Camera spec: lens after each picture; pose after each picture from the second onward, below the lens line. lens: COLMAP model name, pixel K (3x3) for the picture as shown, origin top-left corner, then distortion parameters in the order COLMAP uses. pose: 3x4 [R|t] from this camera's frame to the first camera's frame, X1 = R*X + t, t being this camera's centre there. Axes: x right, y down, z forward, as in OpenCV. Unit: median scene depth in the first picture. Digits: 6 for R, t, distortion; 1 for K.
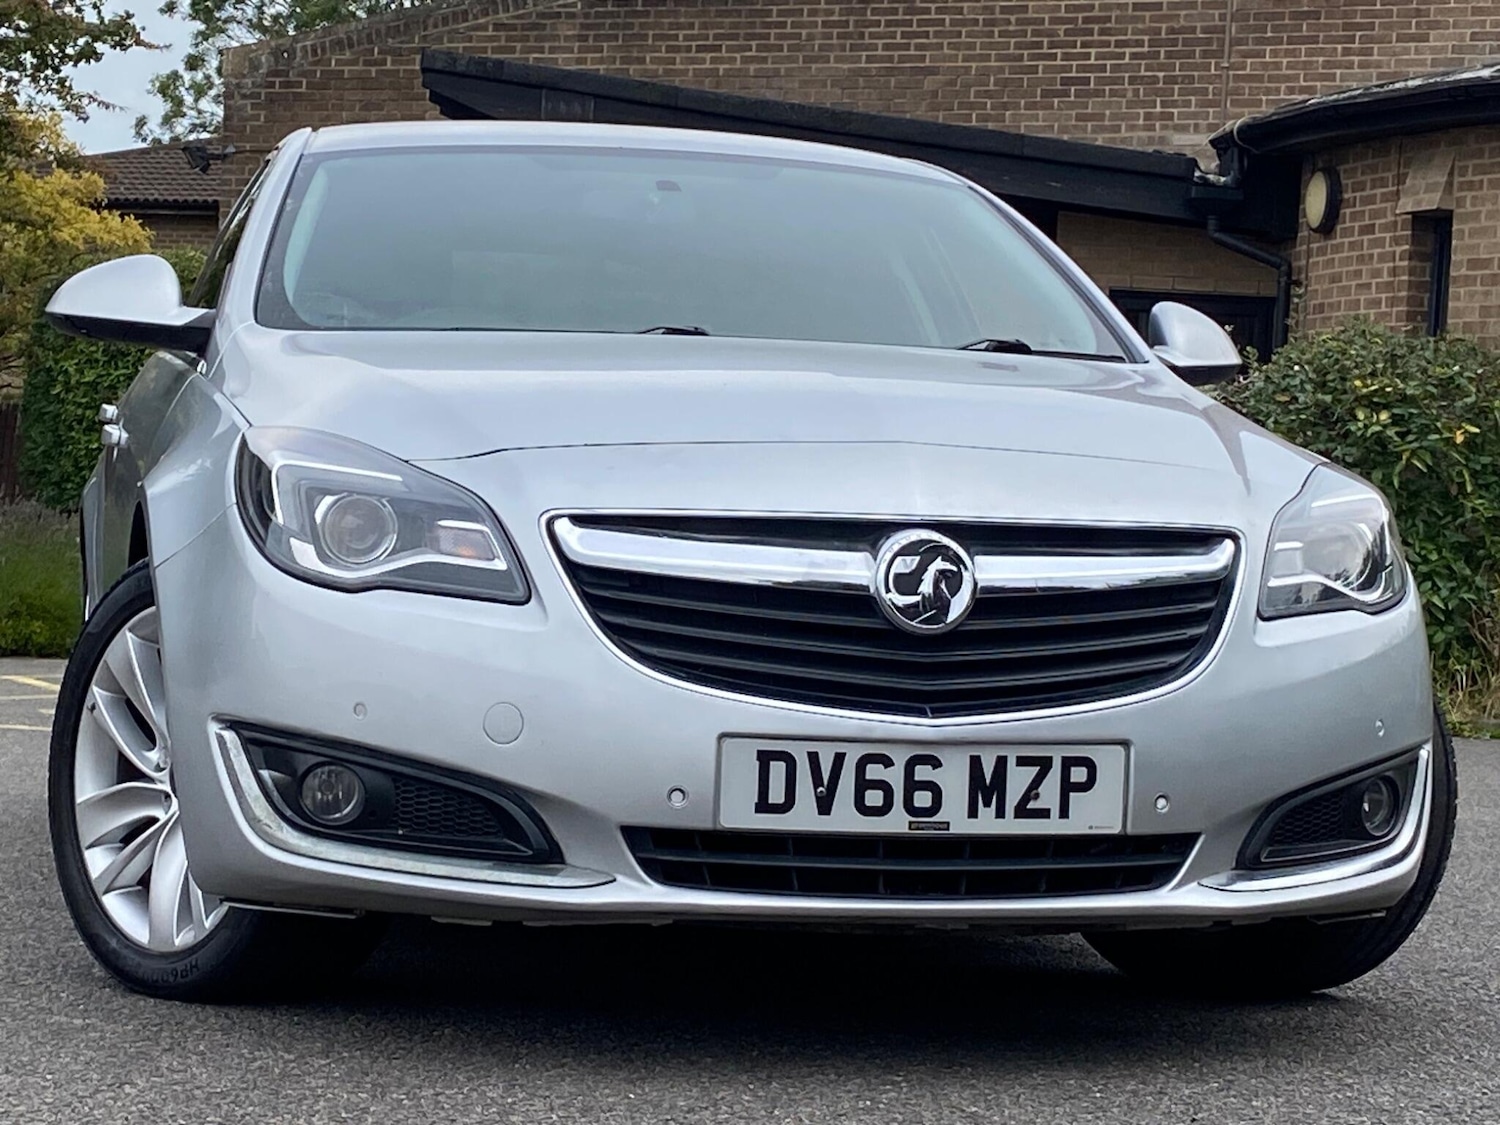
lens RADIAL K [[3596.7, 0, 739.9], [0, 3596.7, 573.8], [0, 0, 1]] dist [0.184974, 0.000000]
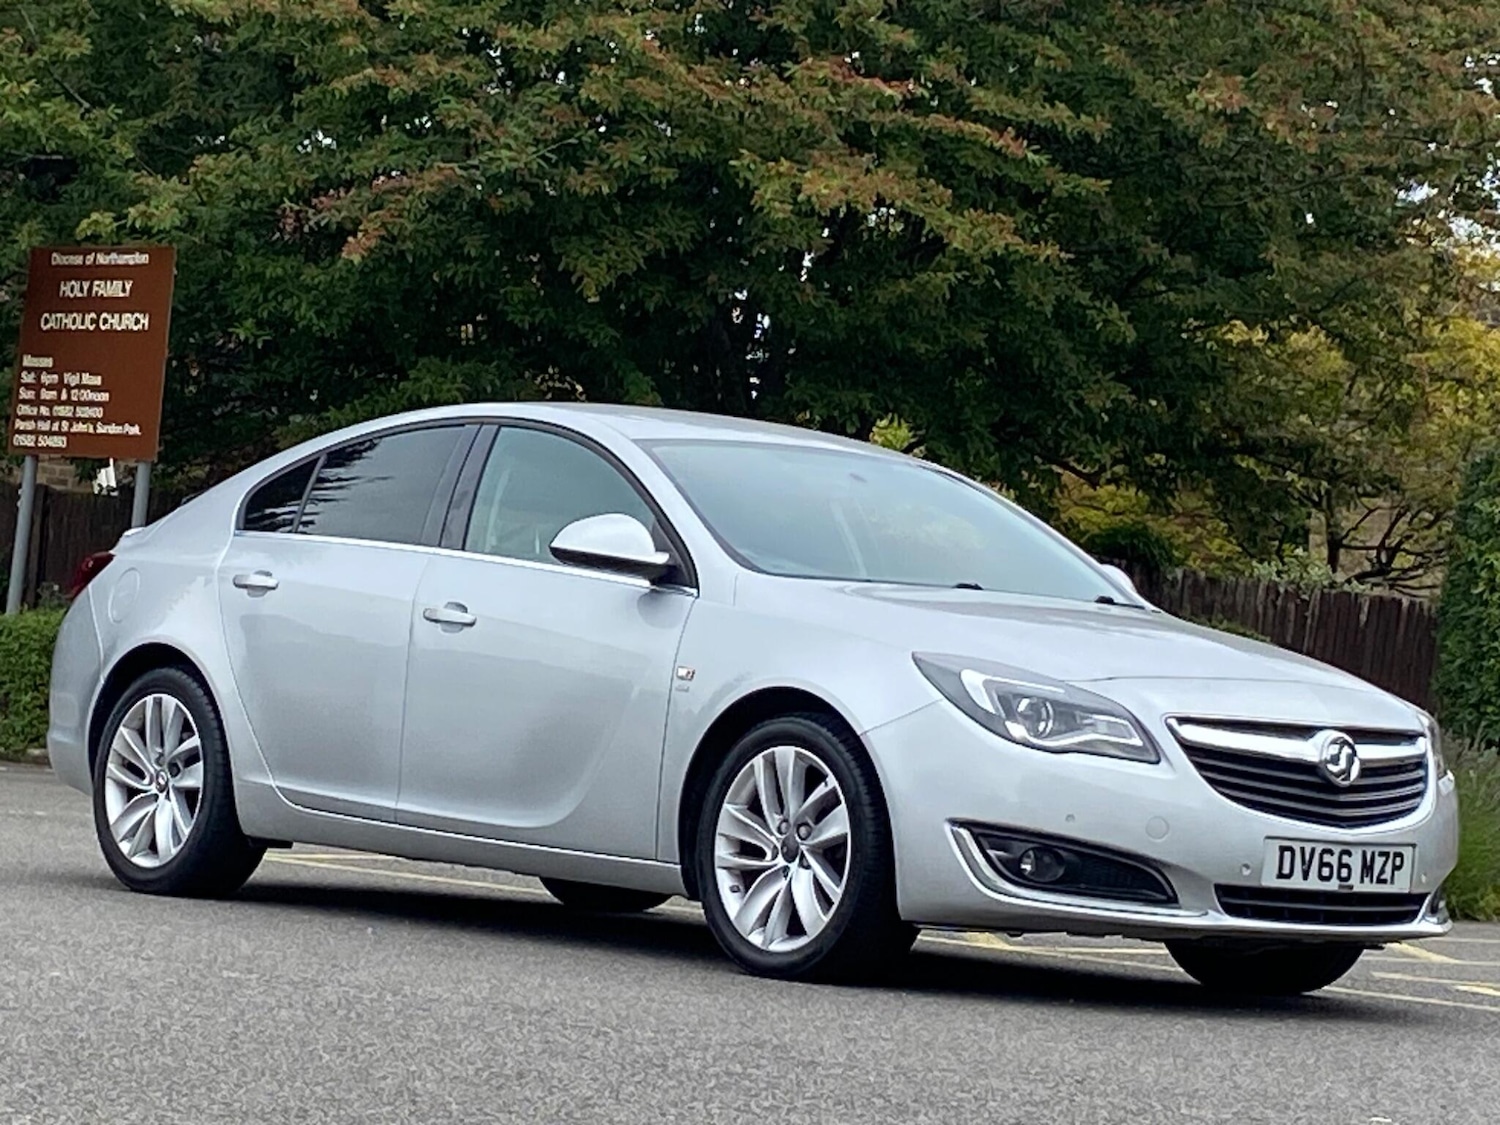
lens RADIAL K [[4448.9, 0, 793.5], [0, 4448.9, 600.2], [0, 0, 1]] dist [0.164701, 0.000000]
pose [[0.876197, 0.044747, 0.479871, -1.339870], [-0.041624, 0.998986, -0.017151, -0.029083], [-0.480152, -0.004946, 0.877171, -0.932099]]
